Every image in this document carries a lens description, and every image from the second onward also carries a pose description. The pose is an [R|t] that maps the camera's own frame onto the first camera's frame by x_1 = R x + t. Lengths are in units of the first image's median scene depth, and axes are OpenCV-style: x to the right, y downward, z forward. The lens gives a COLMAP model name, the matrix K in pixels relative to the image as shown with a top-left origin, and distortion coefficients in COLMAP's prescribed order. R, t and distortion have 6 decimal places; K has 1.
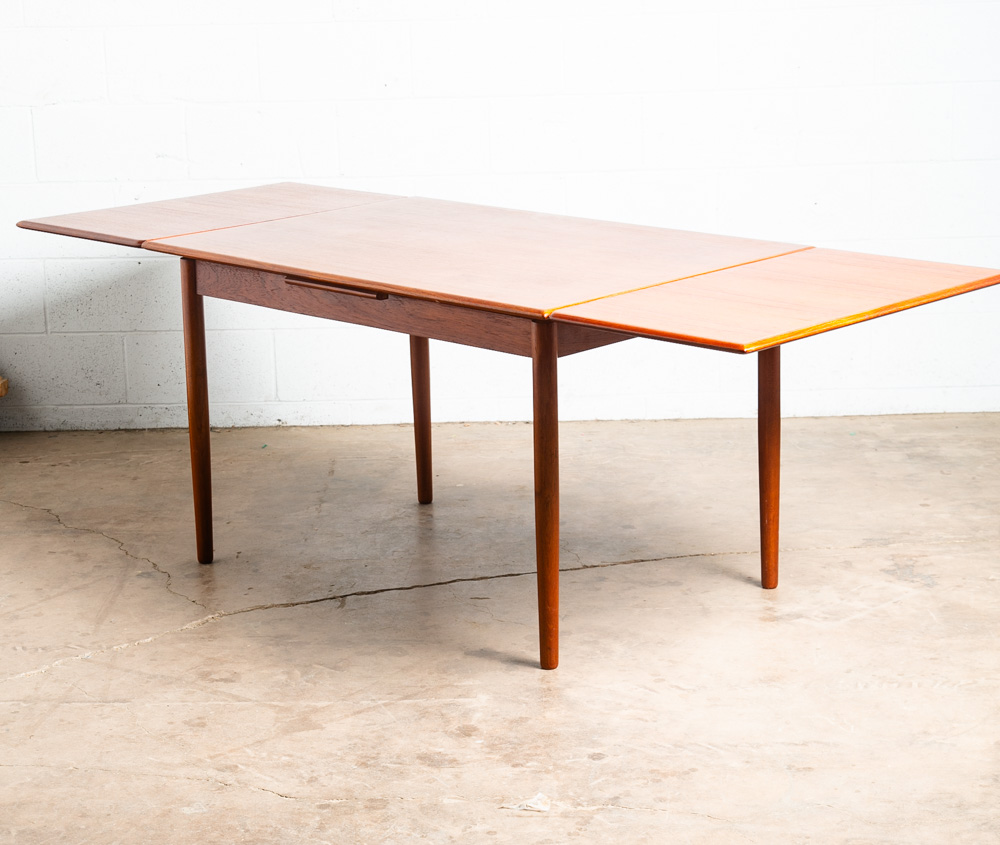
lens RADIAL K [[1727.9, 0, 500.0], [0, 1727.9, 422.5], [0, 0, 1]] dist [0.068088, 0.142176]
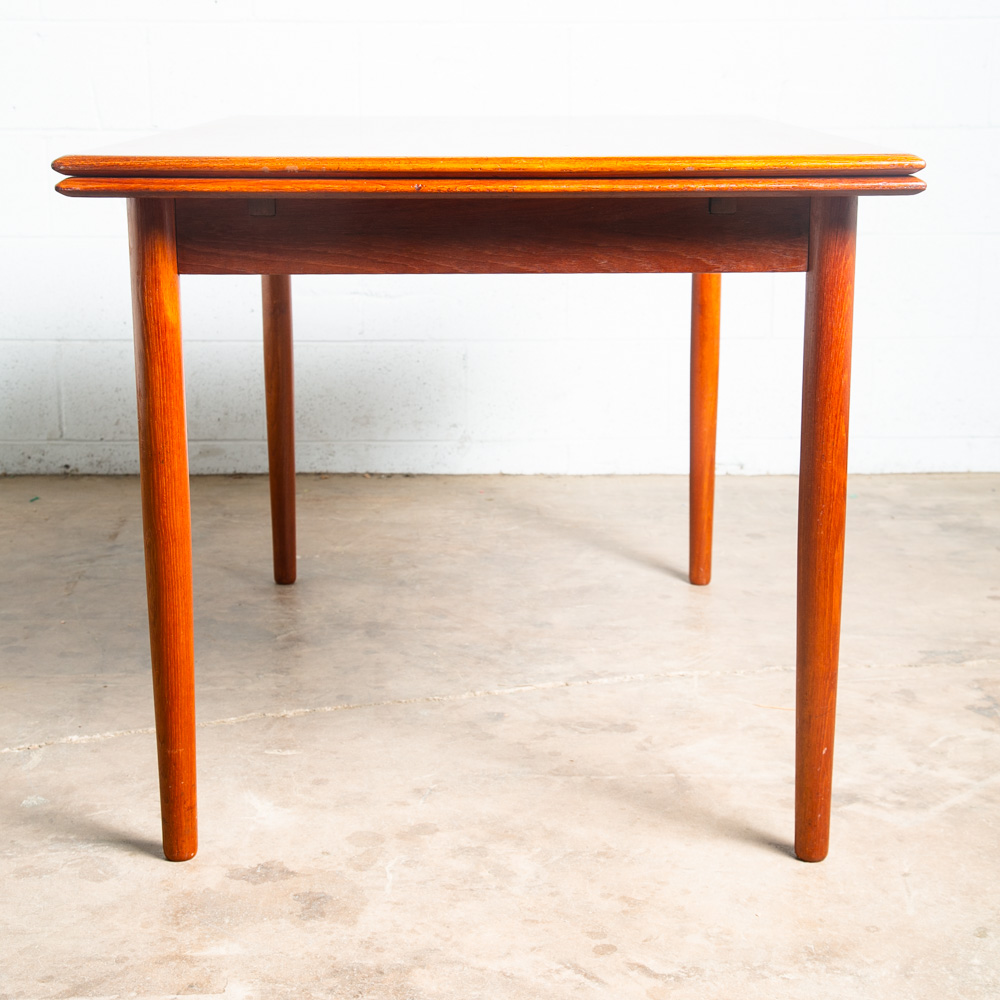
lens RADIAL K [[1550.6, 0, 499.3], [0, 1550.6, 454.4], [0, 0, 1]] dist [0.030646, 0.059725]
pose [[0.998673, 0.019840, 0.047519, 0.037356], [-0.018018, 0.999098, -0.038456, 0.025114], [-0.048239, 0.037549, 0.998130, 0.542294]]
